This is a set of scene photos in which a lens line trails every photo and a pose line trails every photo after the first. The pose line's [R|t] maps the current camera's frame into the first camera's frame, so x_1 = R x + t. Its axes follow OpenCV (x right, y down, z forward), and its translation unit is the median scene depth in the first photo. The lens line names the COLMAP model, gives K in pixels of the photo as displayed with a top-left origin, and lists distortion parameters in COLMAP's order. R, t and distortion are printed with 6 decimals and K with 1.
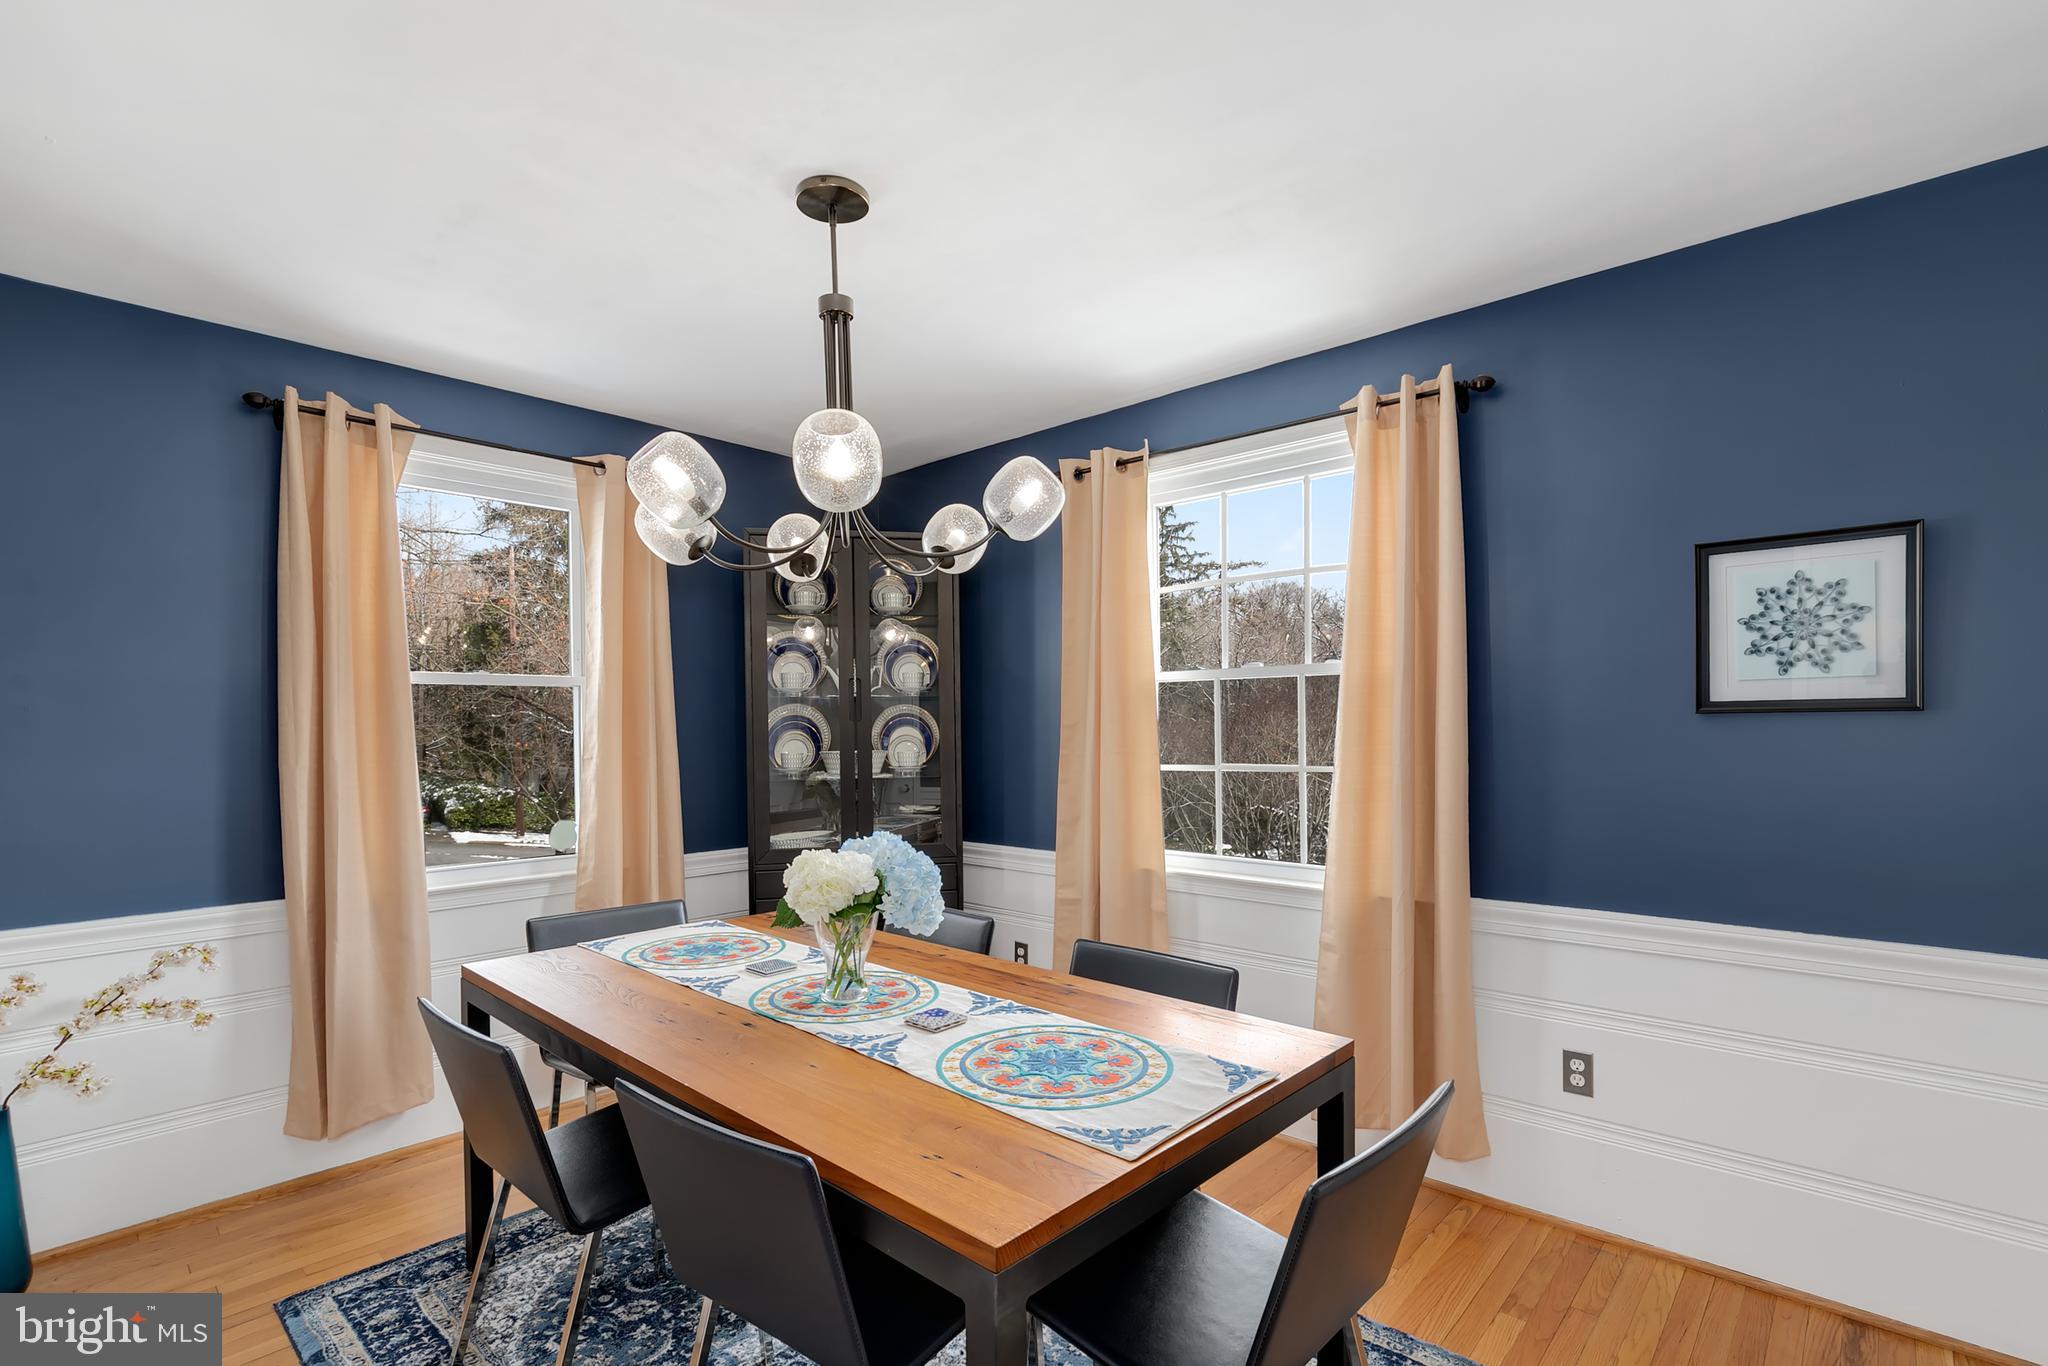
lens RADIAL K [[945.4, 0, 1029.2], [0, 945.4, 716.4], [0, 0, 1]] dist [-0.004536, 0.000273]
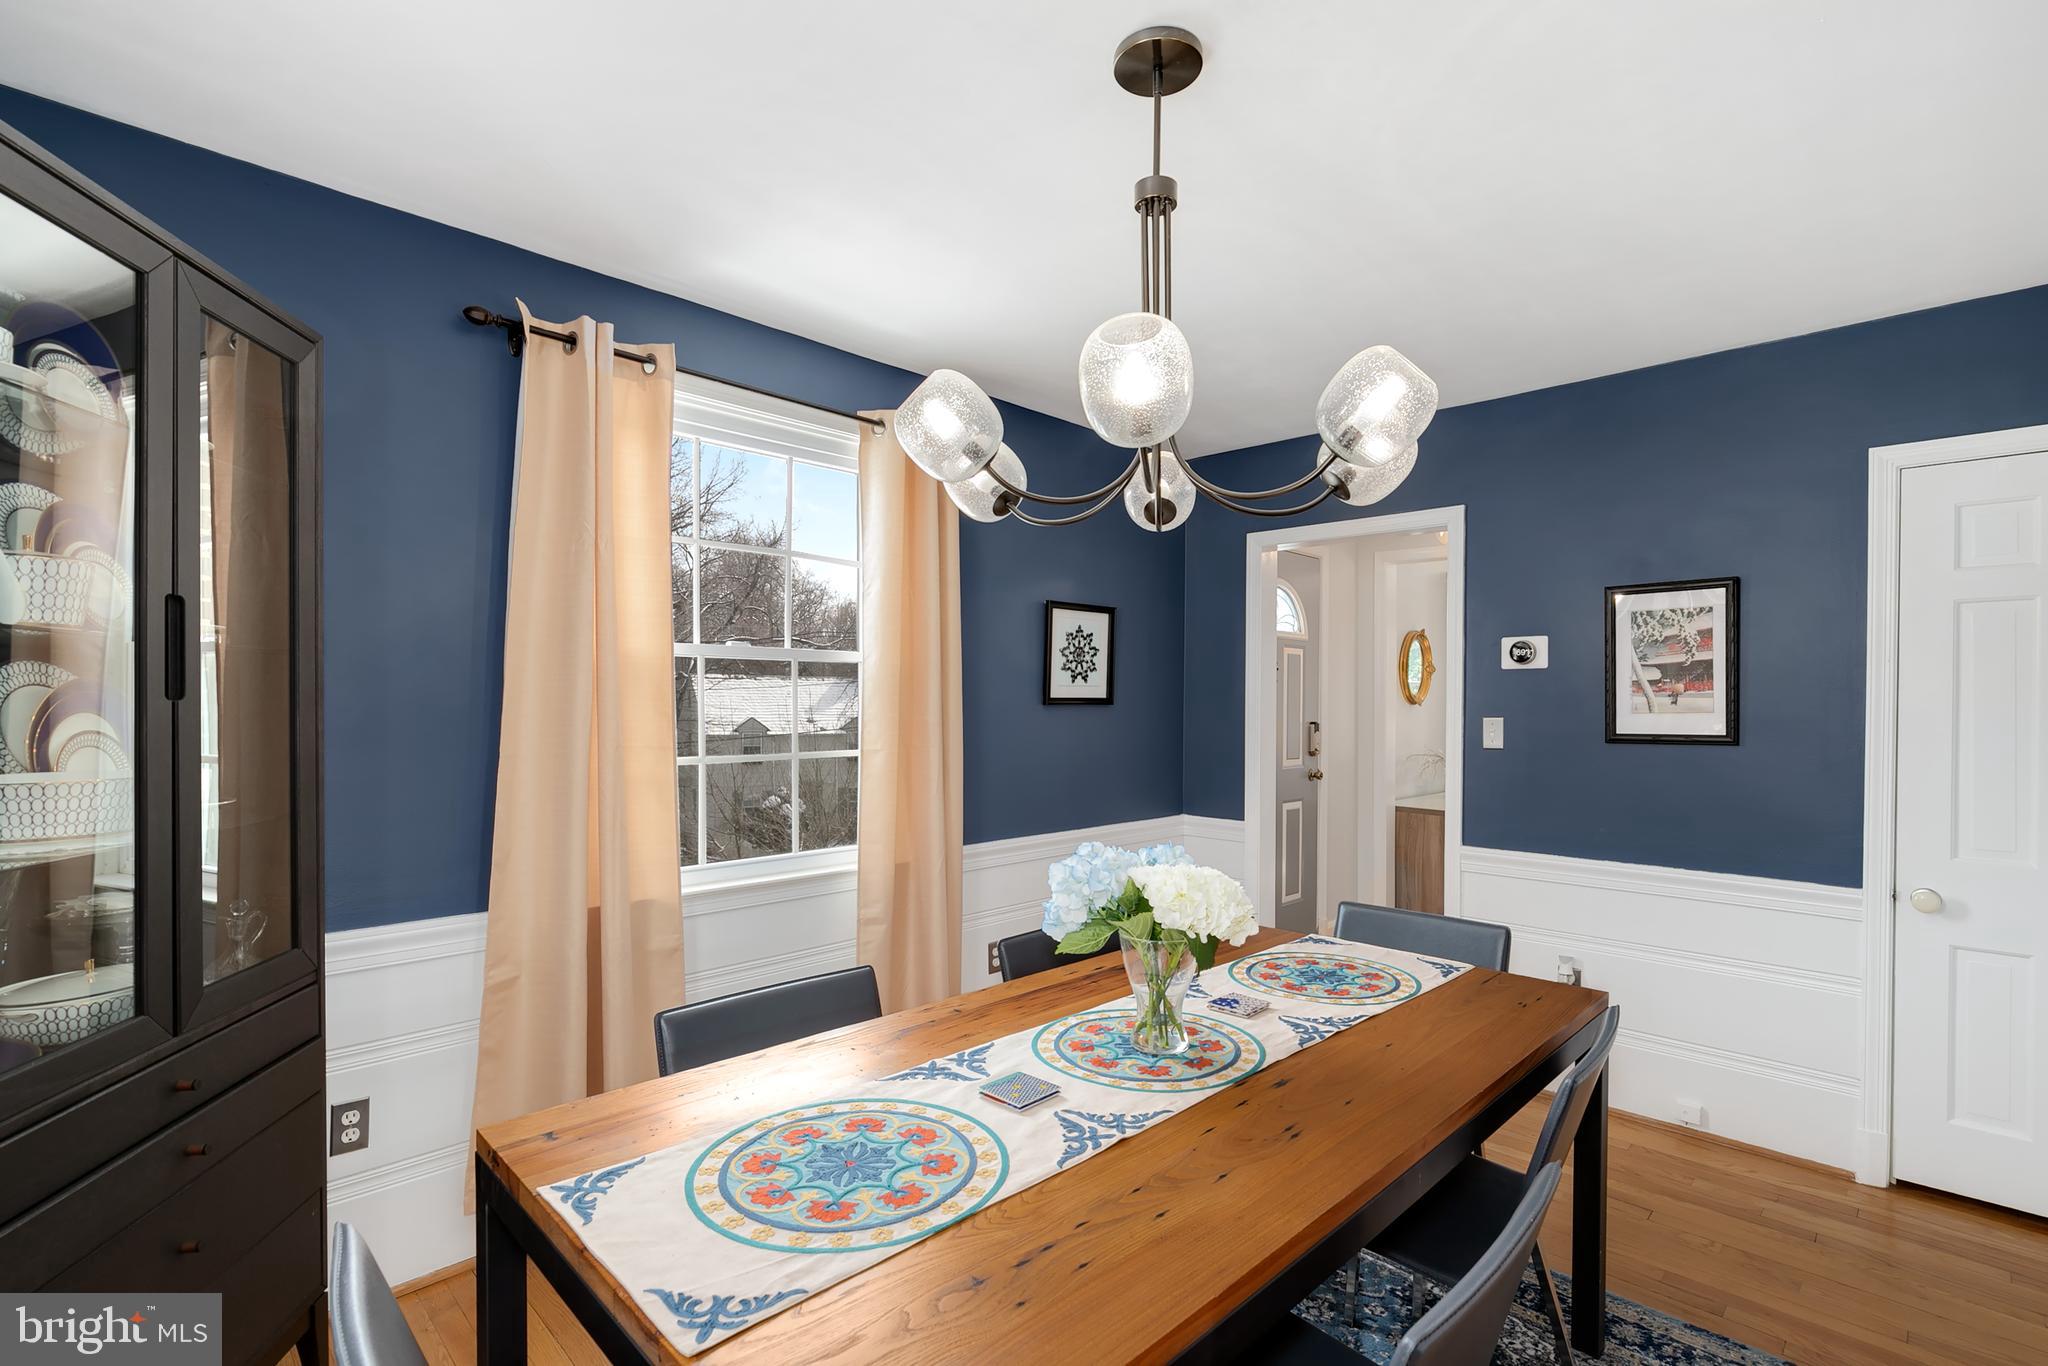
lens RADIAL K [[932.2, 0, 1026.4], [0, 932.2, 699.3], [0, 0, 1]] dist [-0.011075, 0.000431]
pose [[0.049195, 0.015050, 0.998676, -0.943263], [-0.010269, 0.999841, -0.014562, 0.012467], [-0.998736, -0.009539, 0.049342, 1.012665]]
